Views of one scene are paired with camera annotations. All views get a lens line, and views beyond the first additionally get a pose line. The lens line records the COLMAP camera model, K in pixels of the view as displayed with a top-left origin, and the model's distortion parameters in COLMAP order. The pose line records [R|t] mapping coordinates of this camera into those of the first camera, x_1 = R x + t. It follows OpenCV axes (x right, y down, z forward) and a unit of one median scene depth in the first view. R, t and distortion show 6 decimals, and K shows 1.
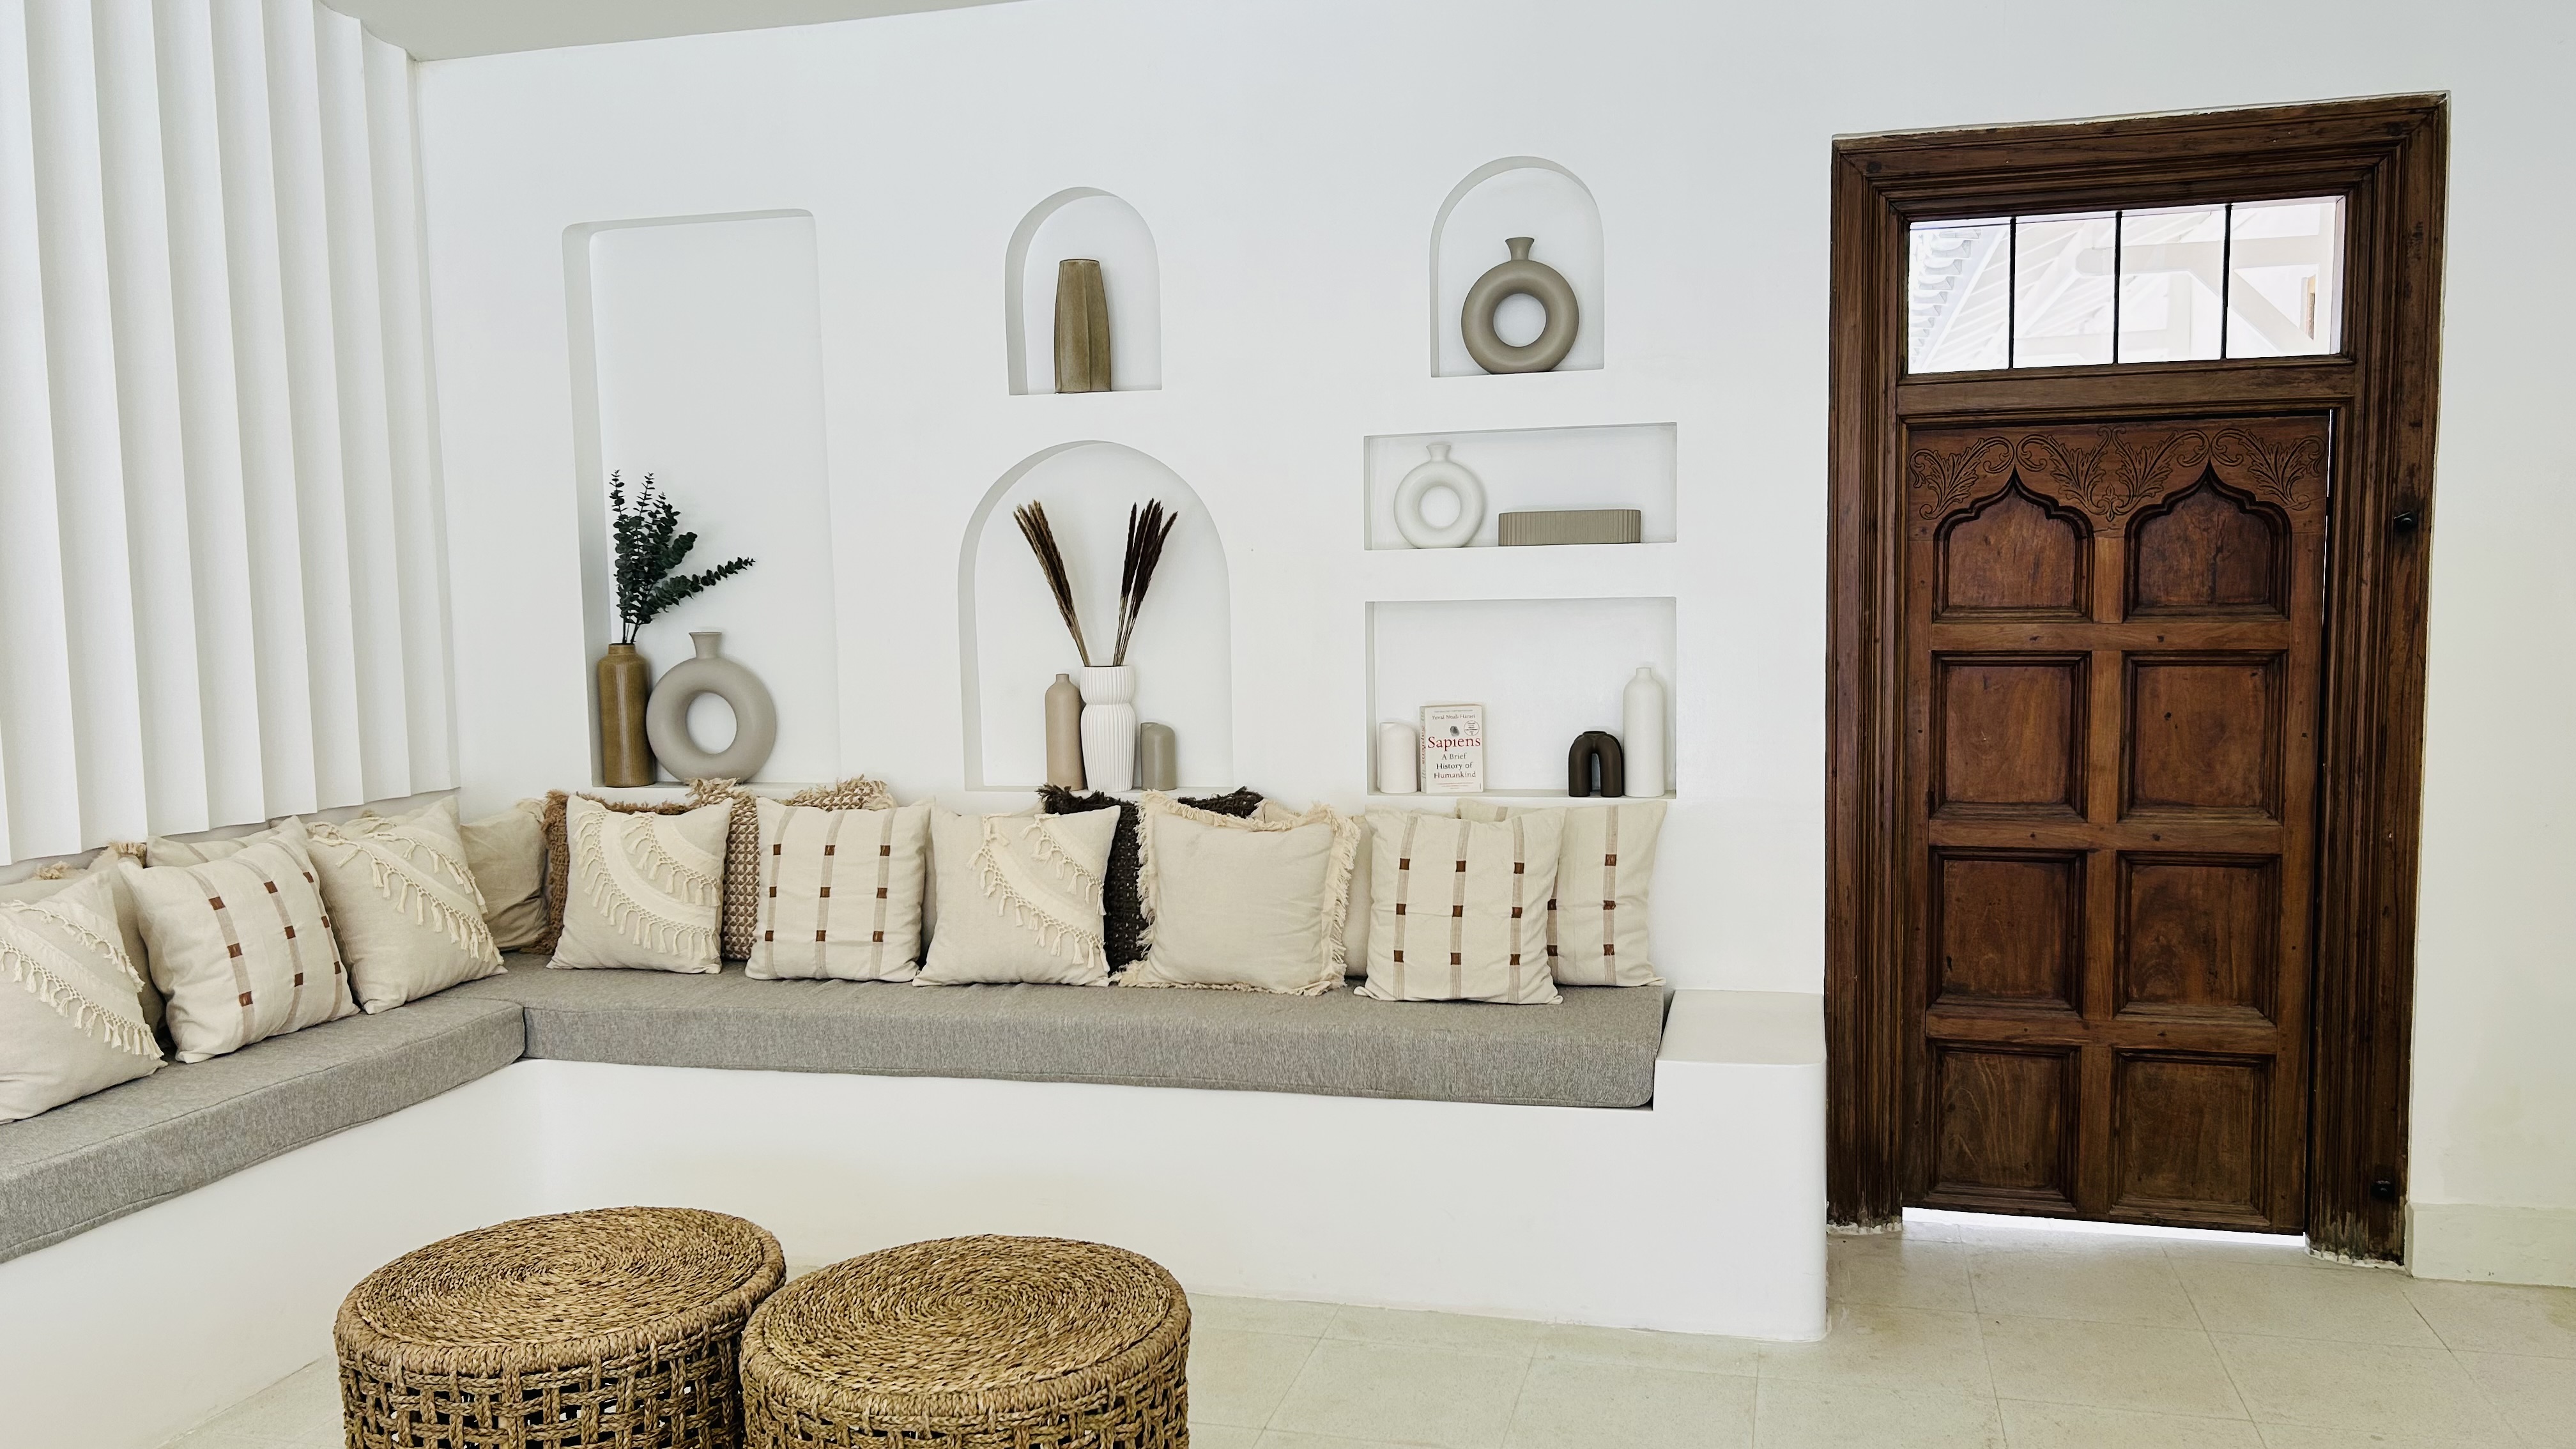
lens RADIAL K [[1950.8, 0, 1293.2], [0, 1950.8, 738.1], [0, 0, 1]] dist [0.044726, -0.038199]
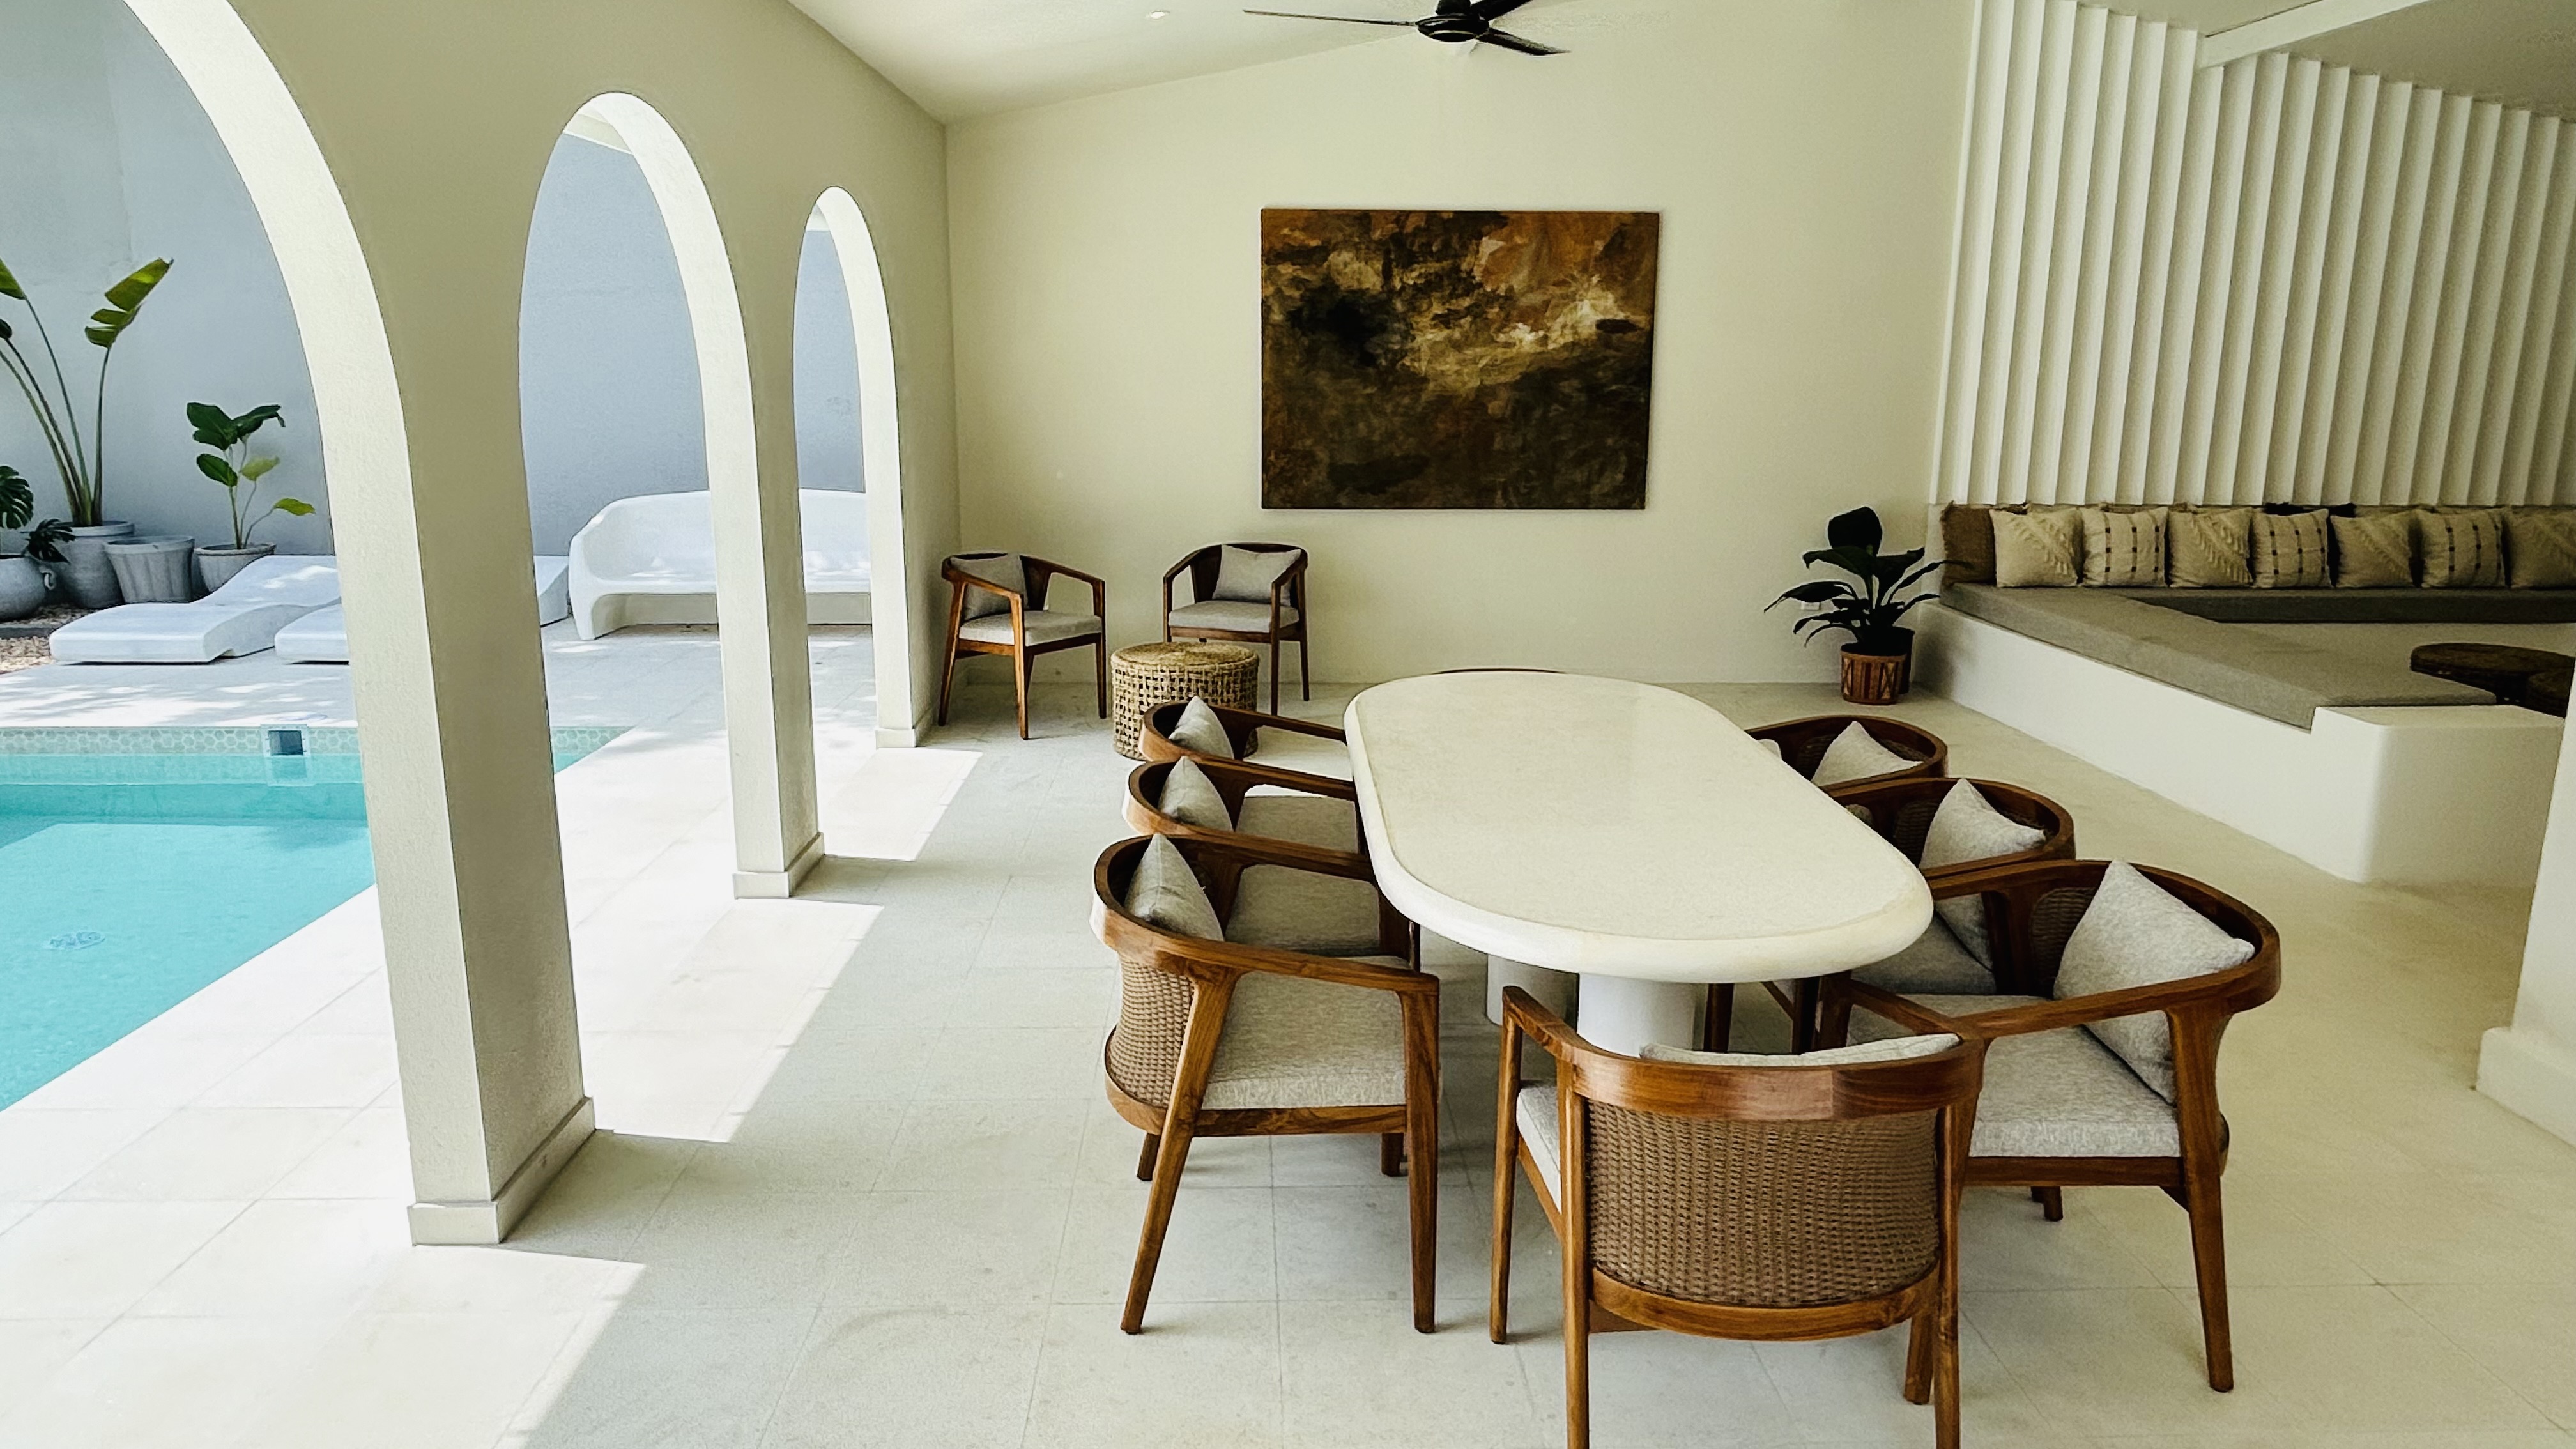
lens RADIAL K [[1593.6, 0, 1294.6], [0, 1593.6, 736.4], [0, 0, 1]] dist [0.017190, -0.012100]
pose [[0.295593, 0.238017, -0.925188, 0.908807], [-0.096707, 0.970945, 0.218891, 0.029345], [0.950407, 0.024770, 0.310022, -0.974081]]
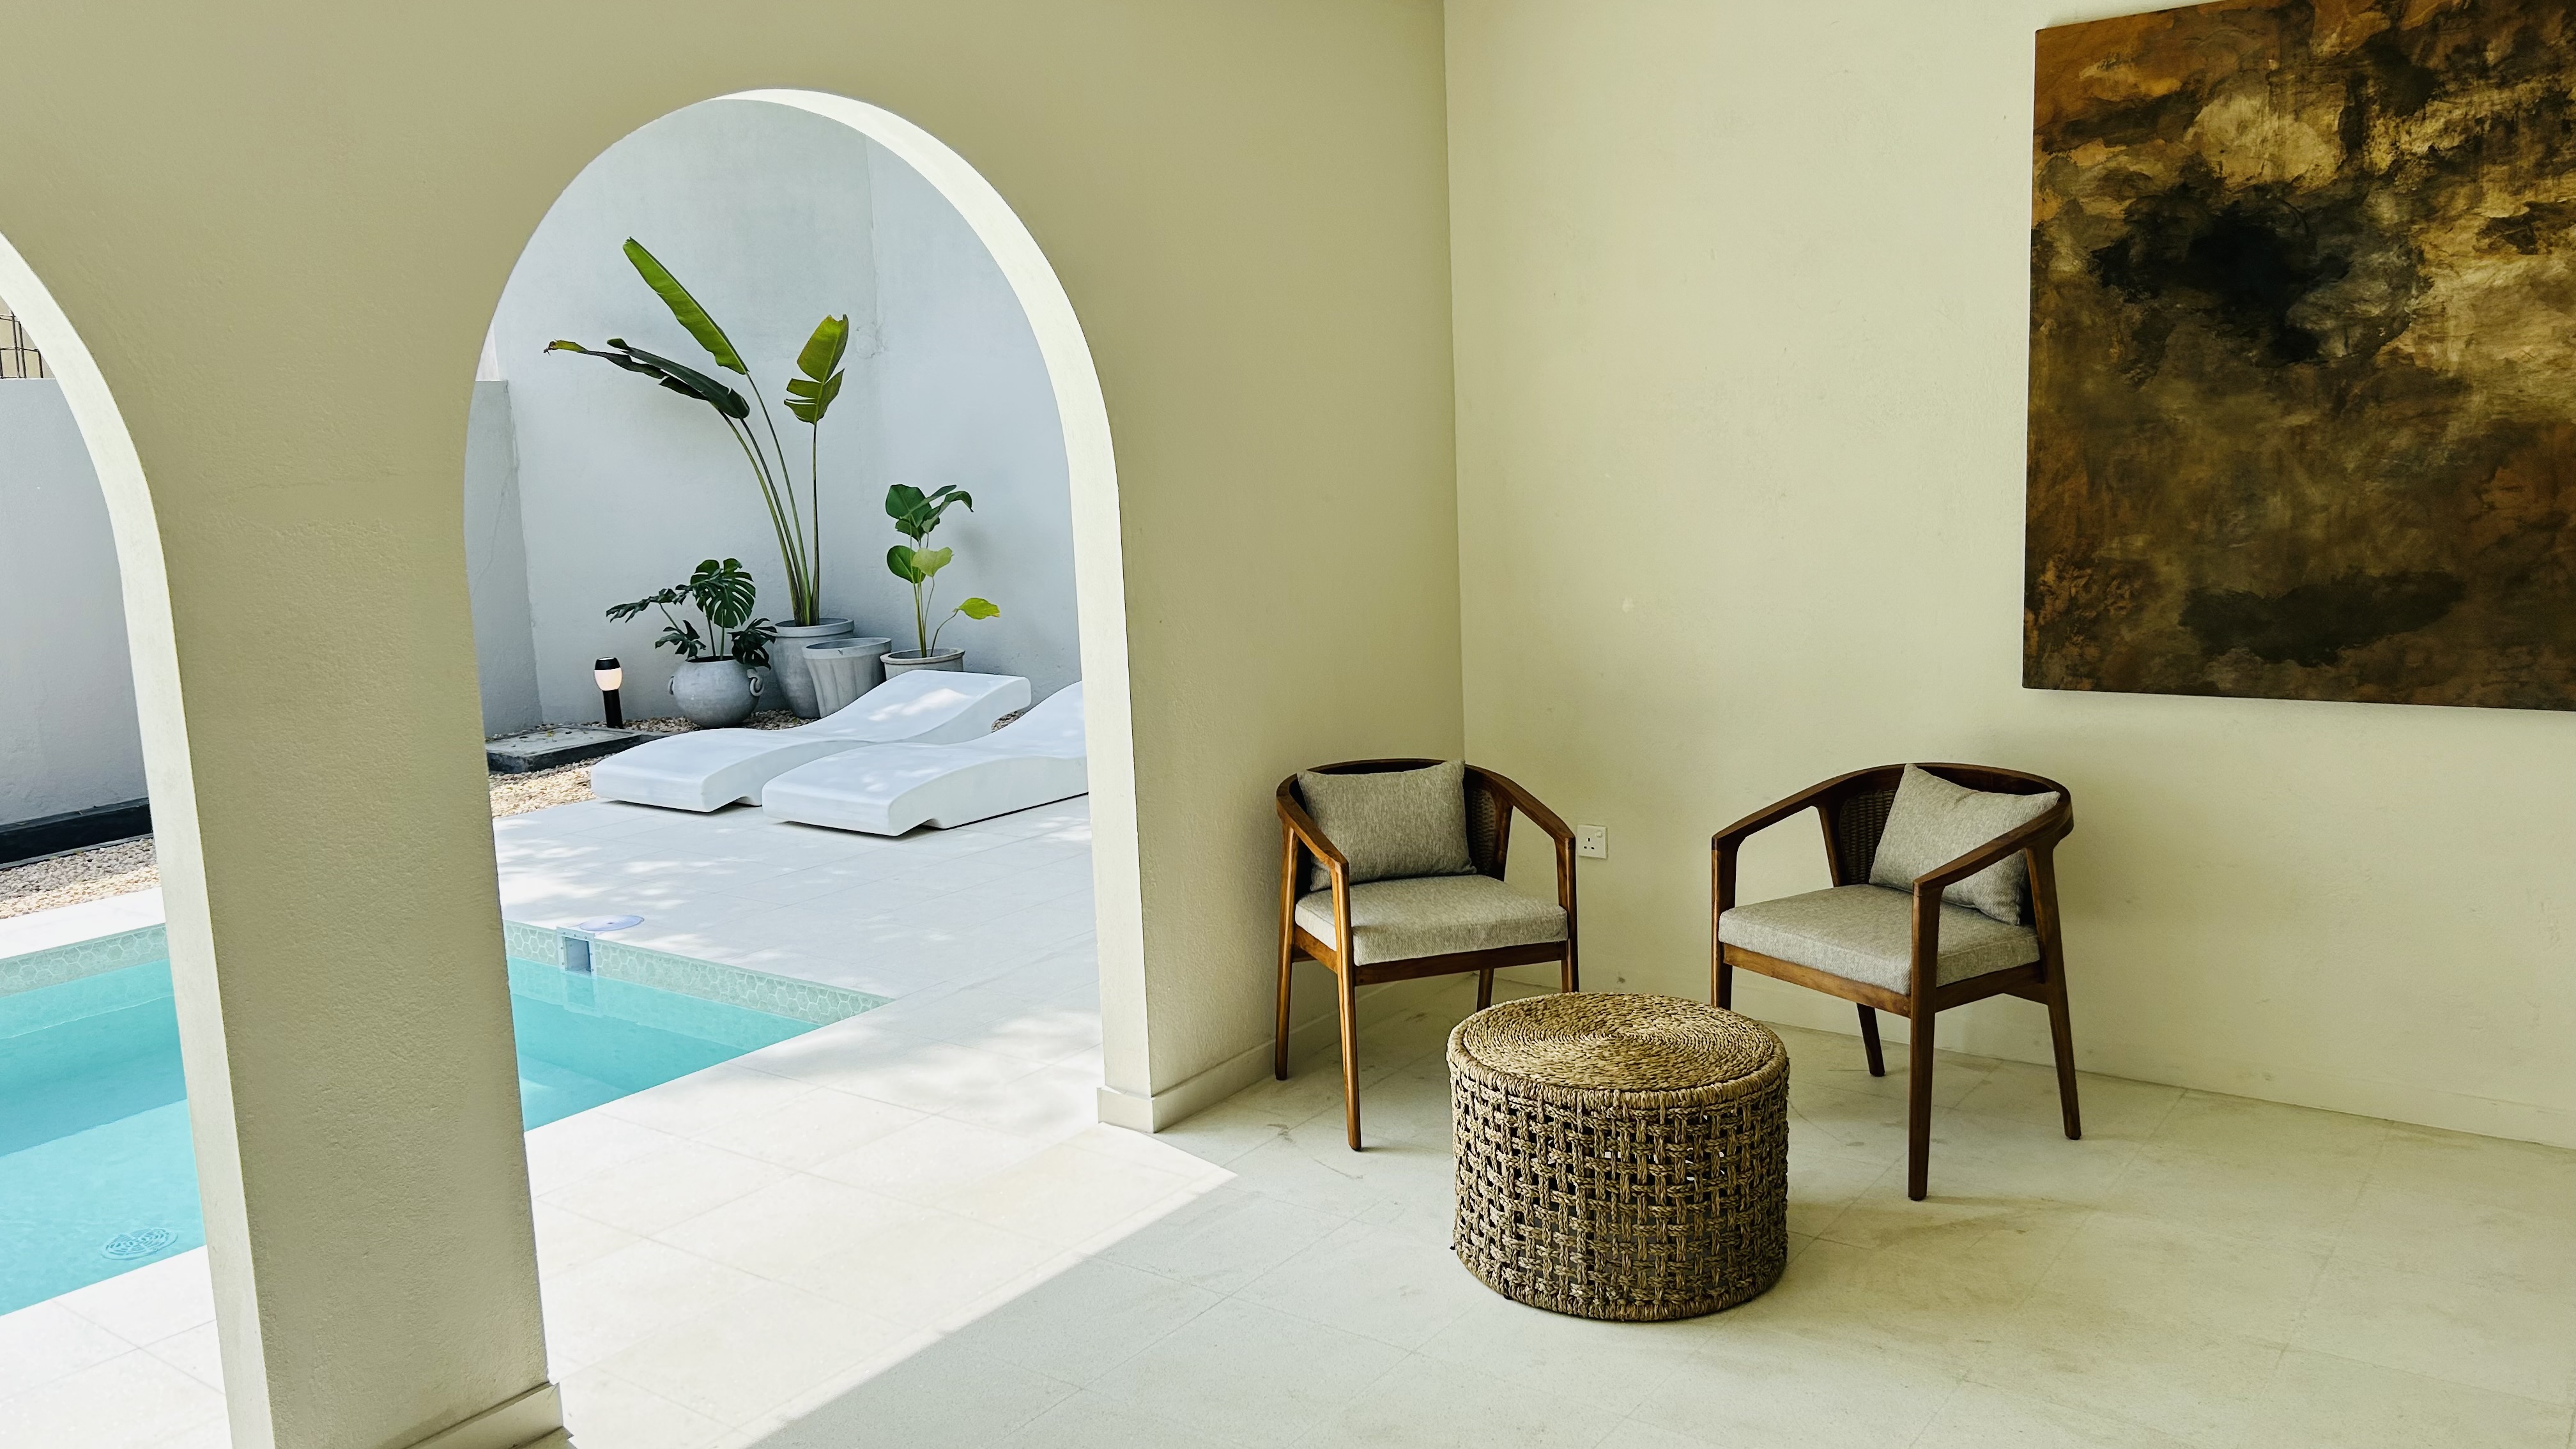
lens RADIAL K [[1950.8, 0, 1284.9], [0, 1950.8, 713.8], [0, 0, 1]] dist [0.044726, -0.038199]
pose [[-0.361930, 0.173674, -0.915884, 0.195984], [-0.033819, 0.979399, 0.199082, 0.002898], [0.931591, 0.103028, -0.348601, -0.435625]]
